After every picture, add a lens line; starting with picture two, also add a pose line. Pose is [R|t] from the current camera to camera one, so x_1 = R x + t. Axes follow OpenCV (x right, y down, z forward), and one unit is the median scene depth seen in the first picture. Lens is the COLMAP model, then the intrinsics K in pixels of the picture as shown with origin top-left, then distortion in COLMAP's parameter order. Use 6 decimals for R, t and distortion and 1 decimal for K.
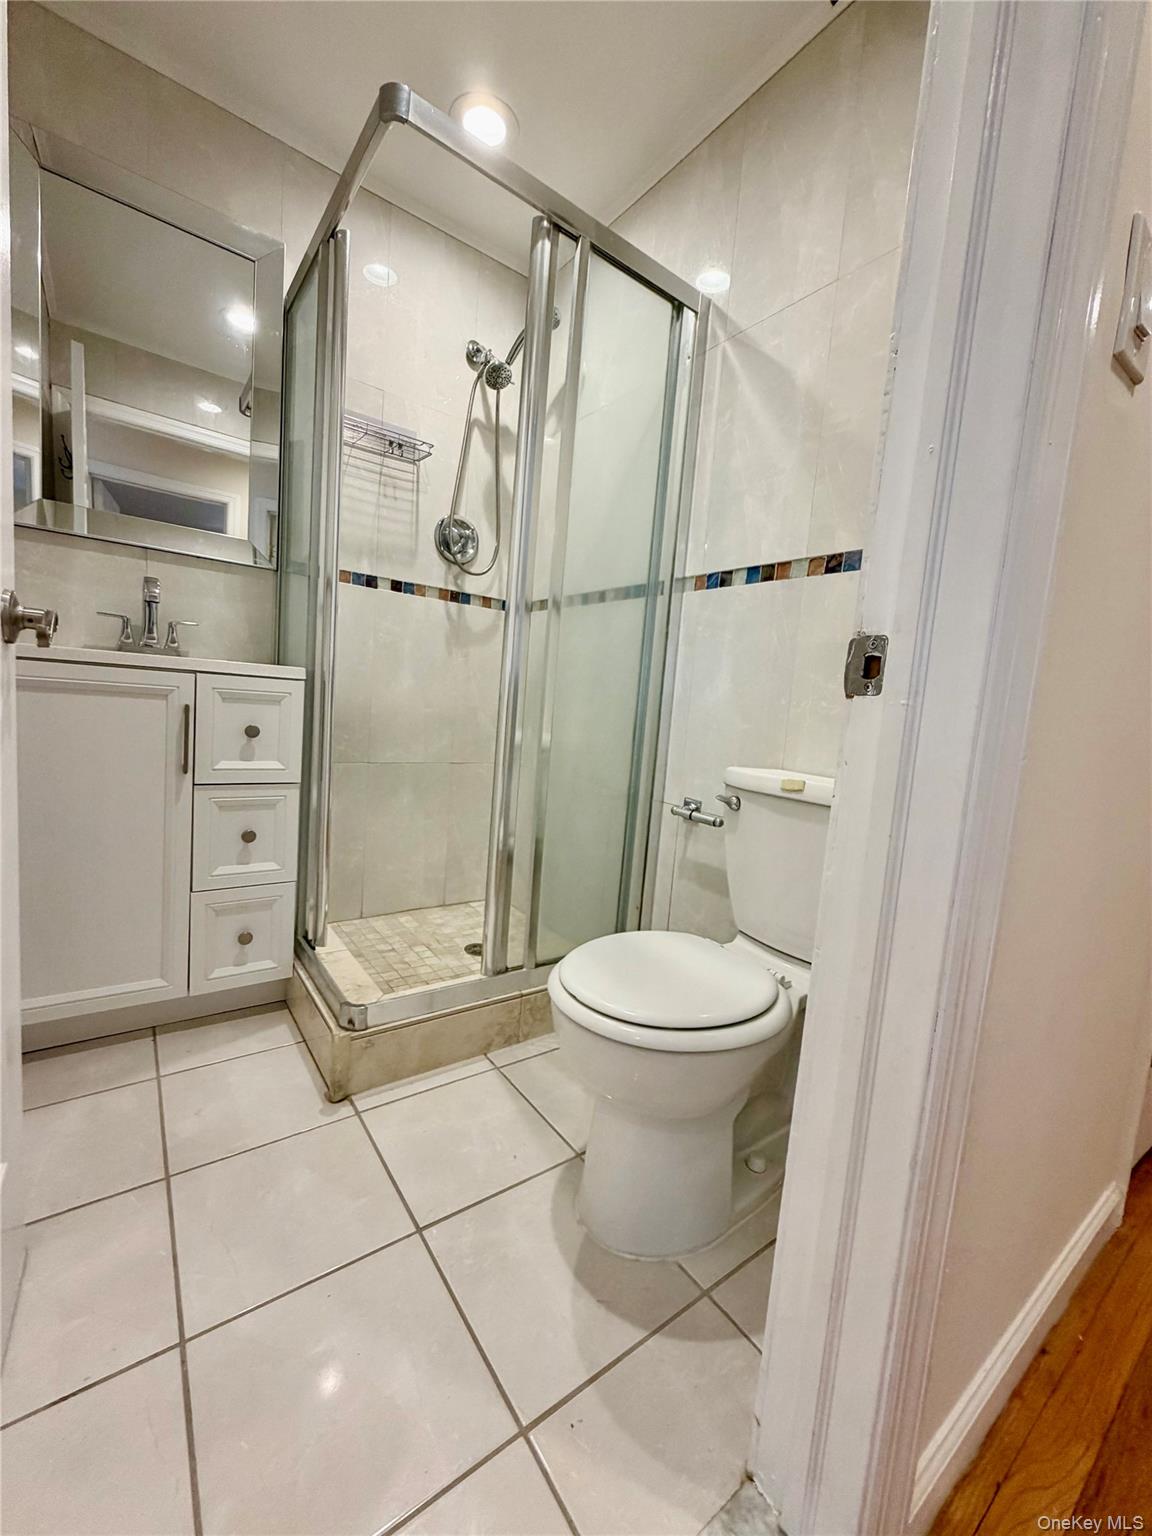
lens RADIAL K [[611.5, 0, 574.1], [0, 611.5, 766.0], [0, 0, 1]] dist [-0.000162, 0.000371]
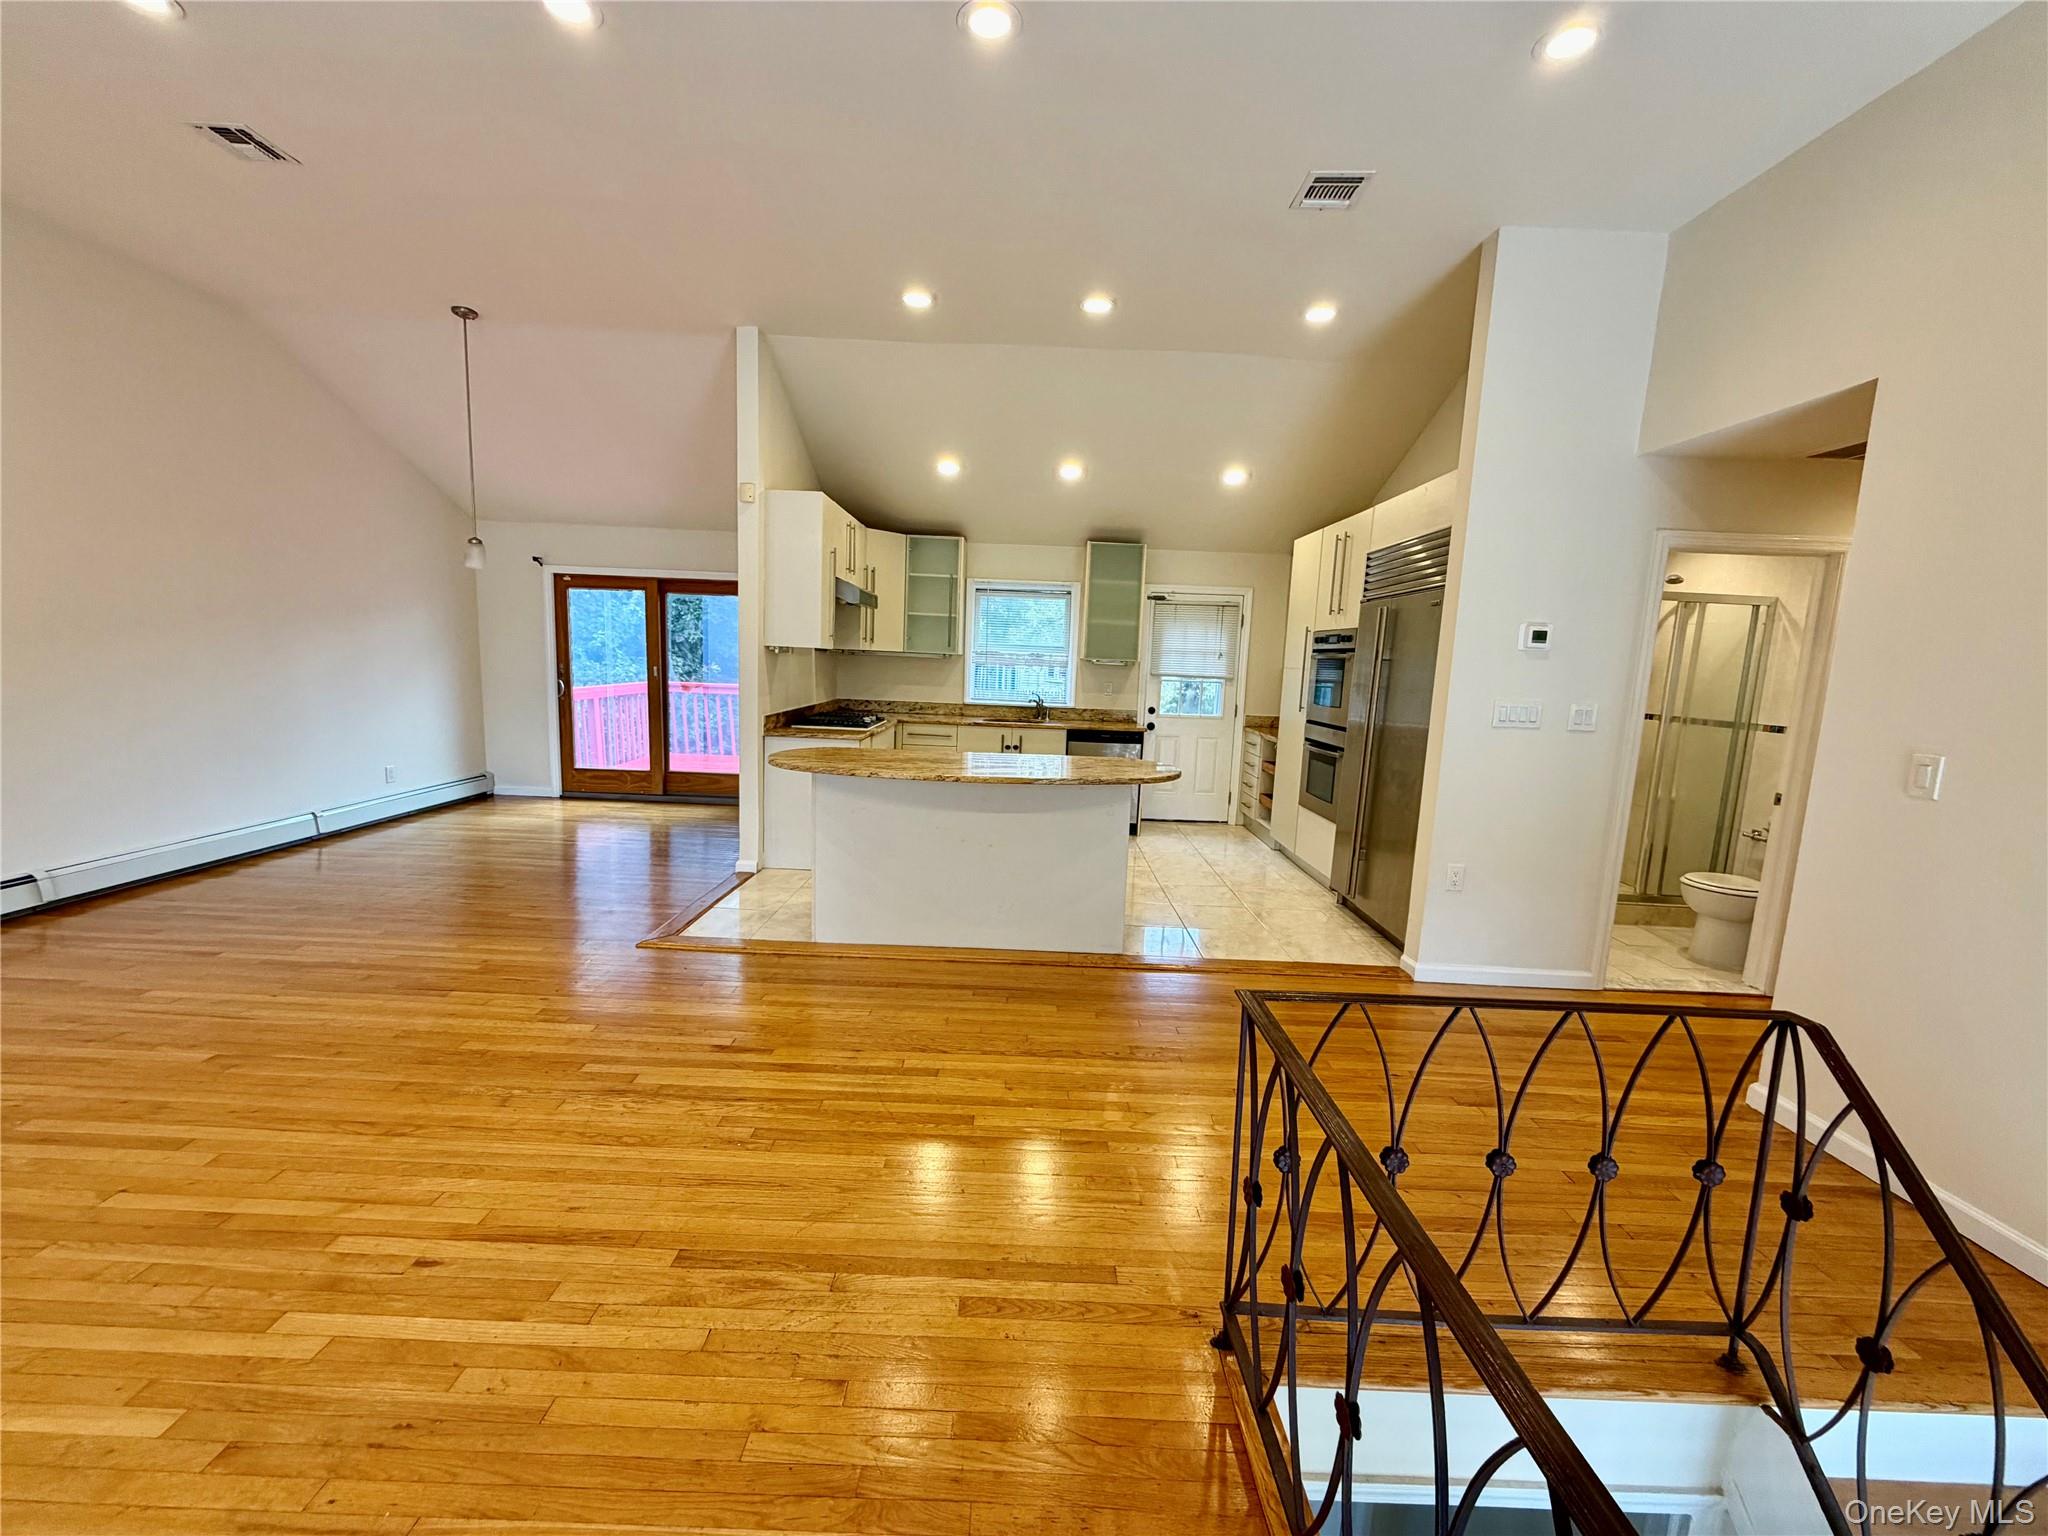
lens RADIAL K [[815.4, 0, 1016.3], [0, 815.4, 767.4], [0, 0, 1]] dist [-0.000162, 0.000371]
pose [[0.802101, 0.036384, -0.596079, -0.196979], [-0.039745, 0.999182, 0.007507, -0.085681], [0.595864, 0.017670, 0.802891, -2.924362]]
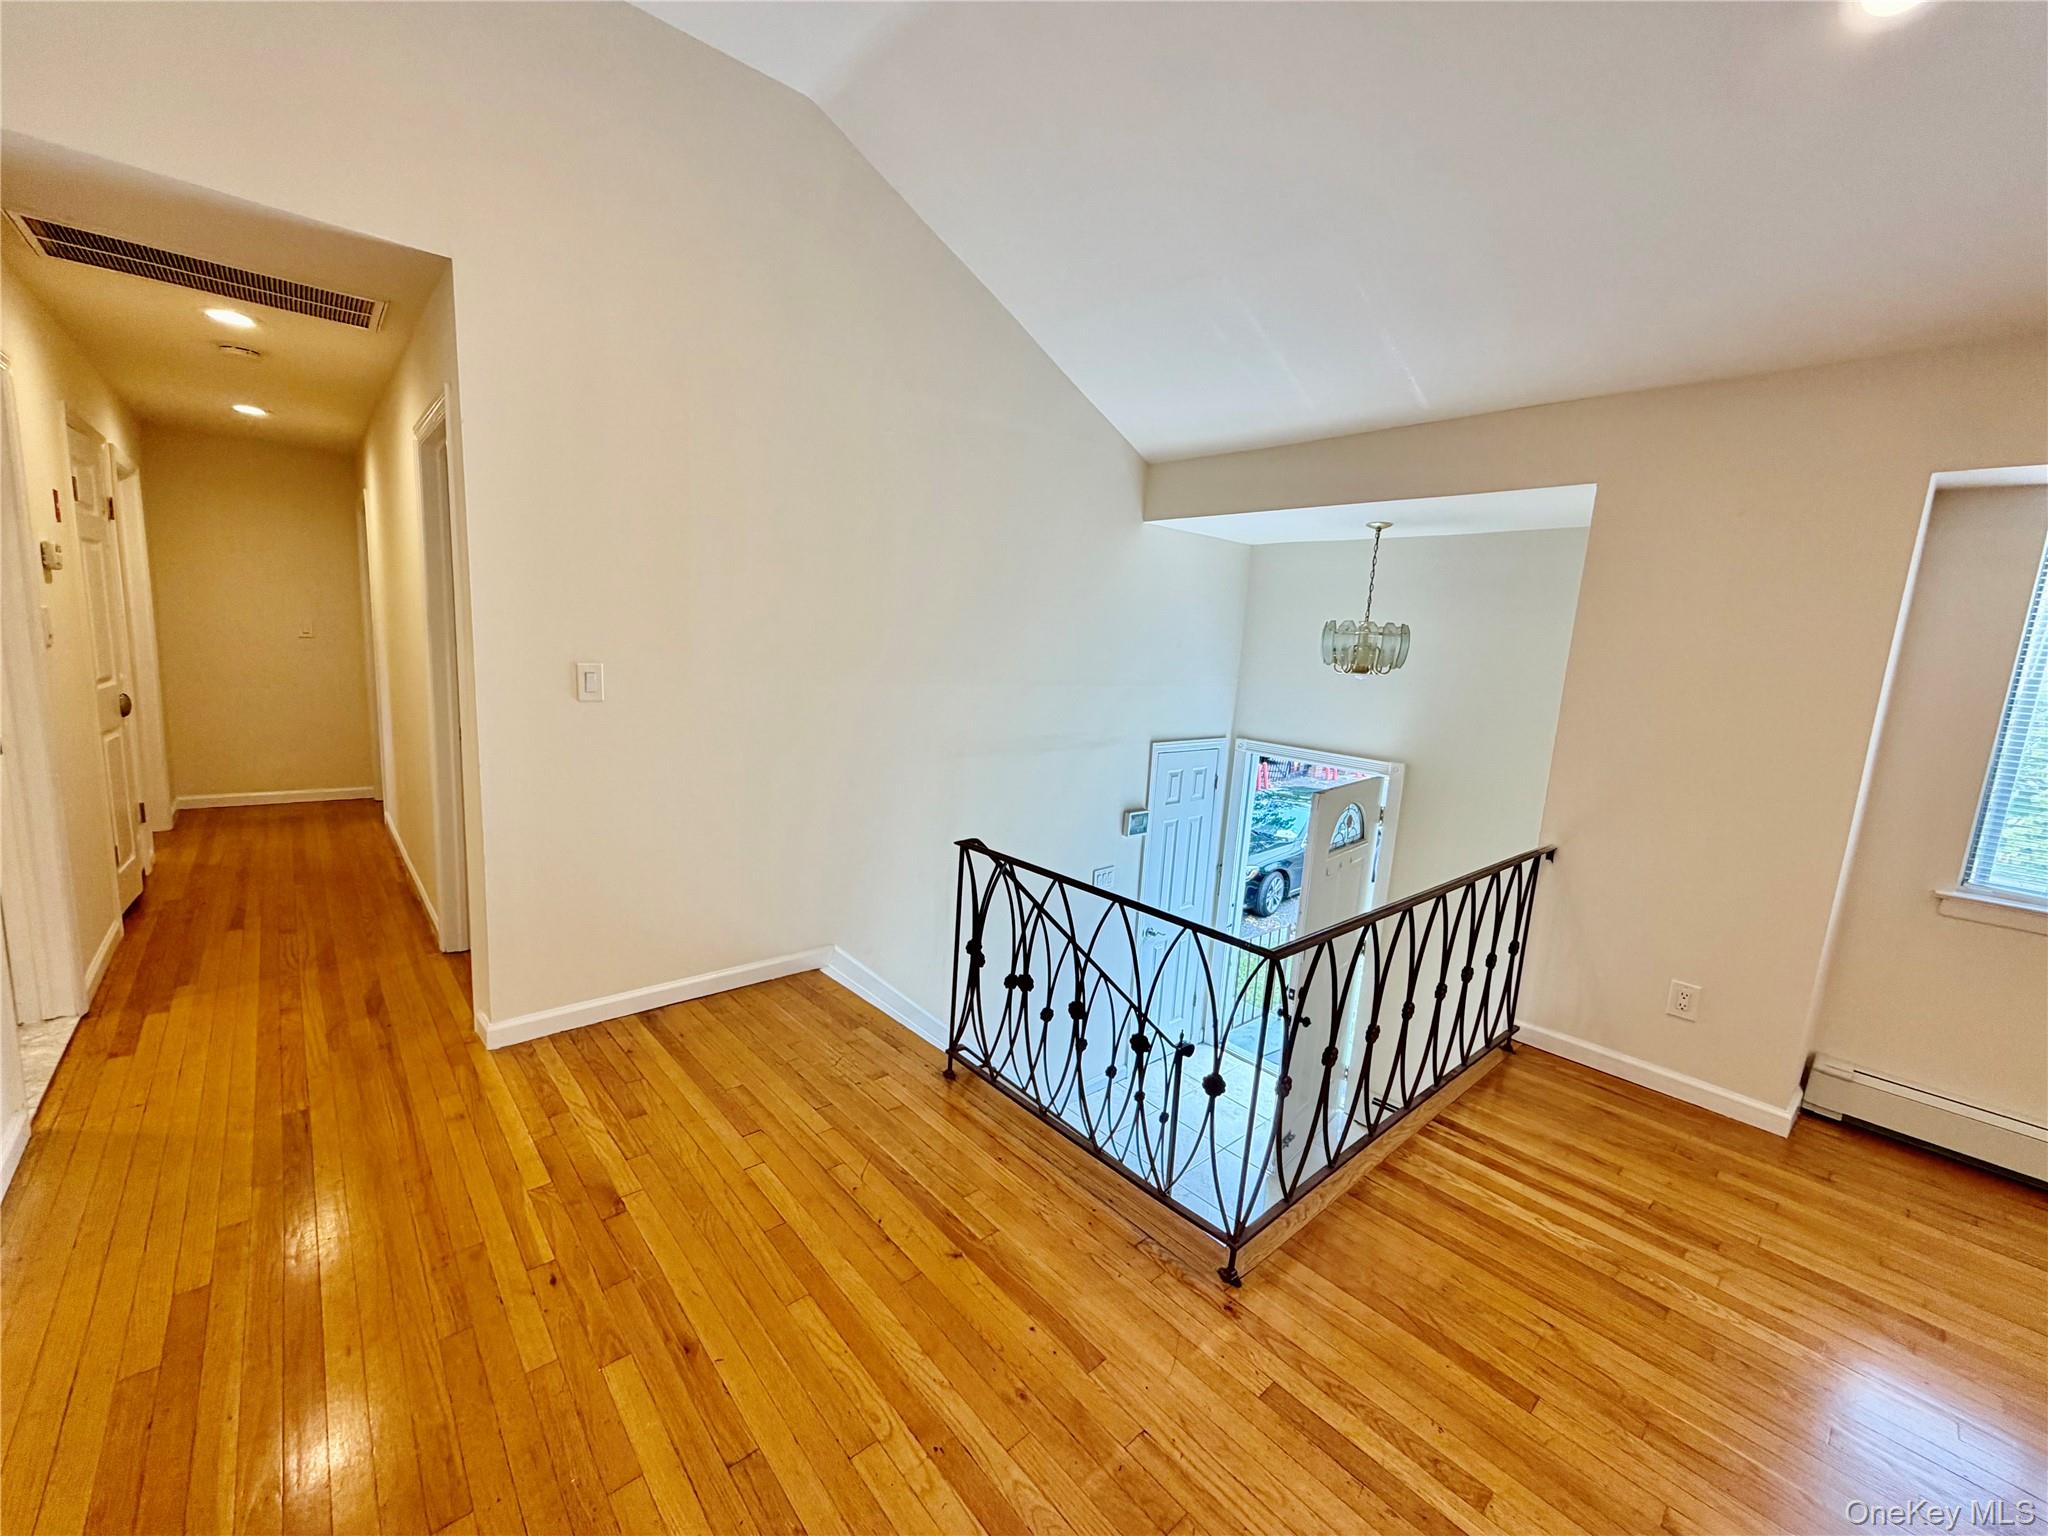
lens RADIAL K [[815.4, 0, 1018.6], [0, 815.4, 766.6], [0, 0, 1]] dist [-0.000162, 0.000371]
pose [[-0.088817, -0.235435, 0.967823, -1.550662], [0.037220, 0.970200, 0.239429, -0.330194], [-0.995352, 0.057287, -0.077407, -1.498130]]
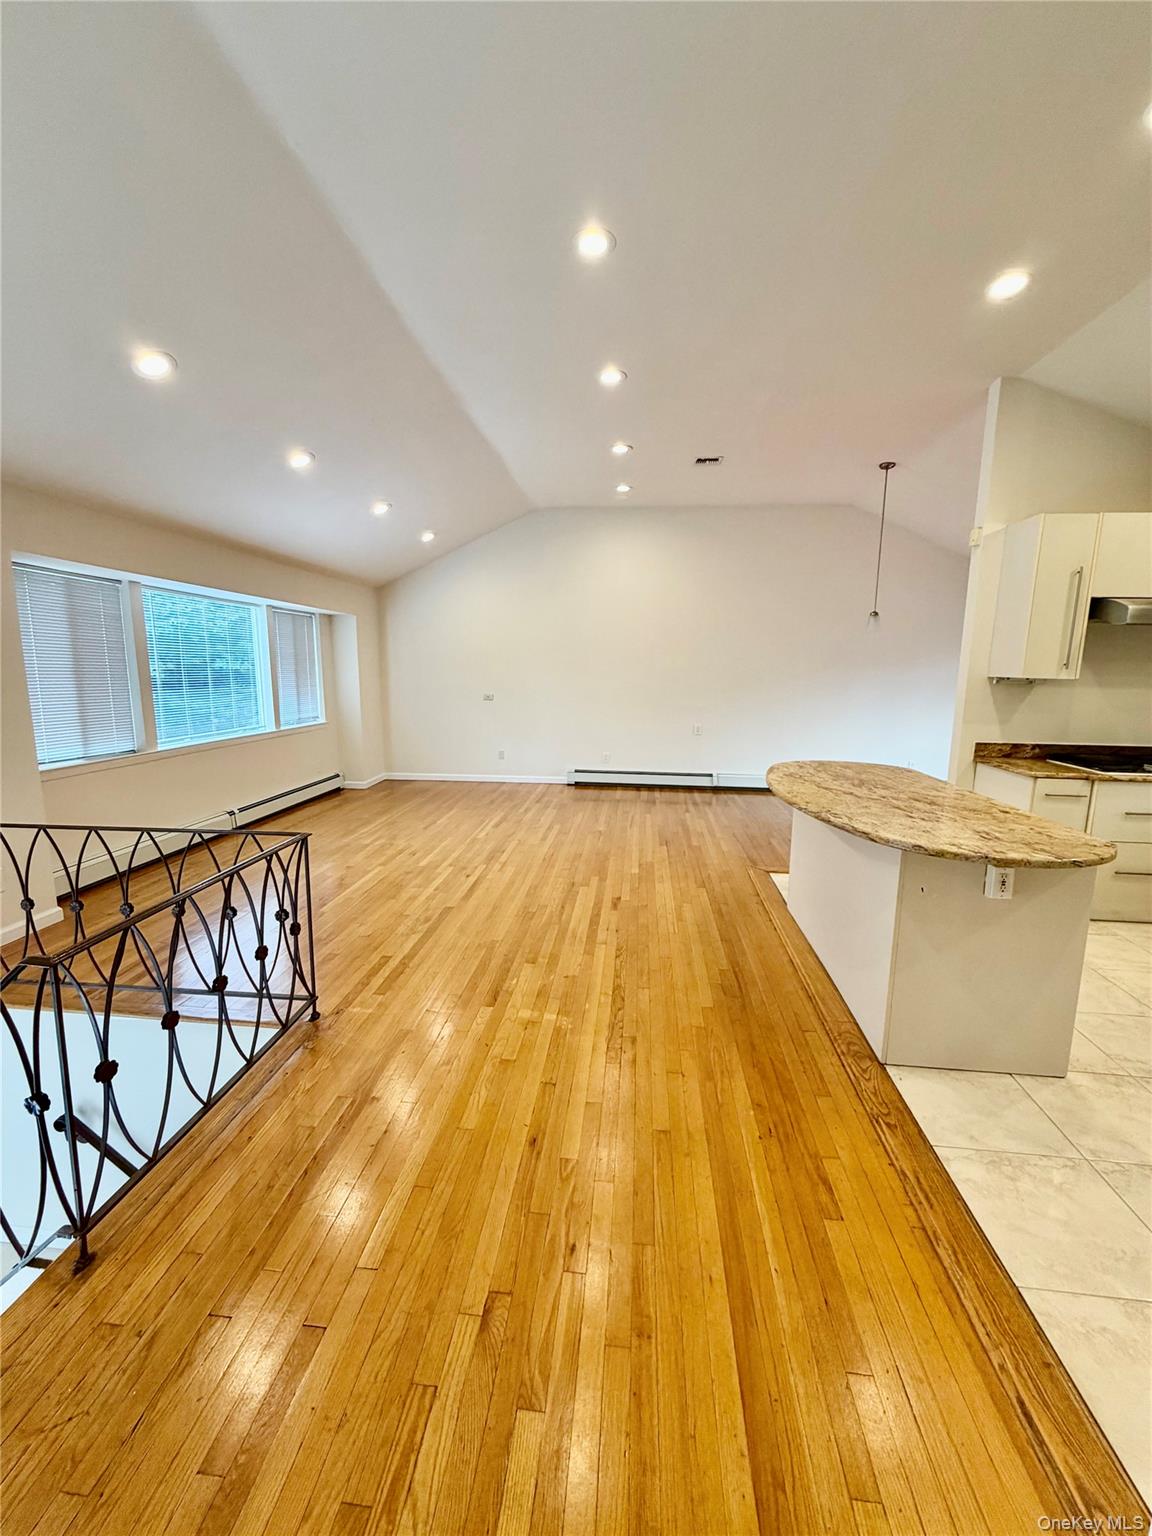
lens RADIAL K [[611.5, 0, 576.9], [0, 611.5, 762.4], [0, 0, 1]] dist [-0.000162, 0.000371]
pose [[-0.668759, 0.028941, -0.742916, 0.121144], [-0.139703, 0.976551, 0.163800, -0.333926], [0.730236, 0.213330, -0.649034, -0.436430]]
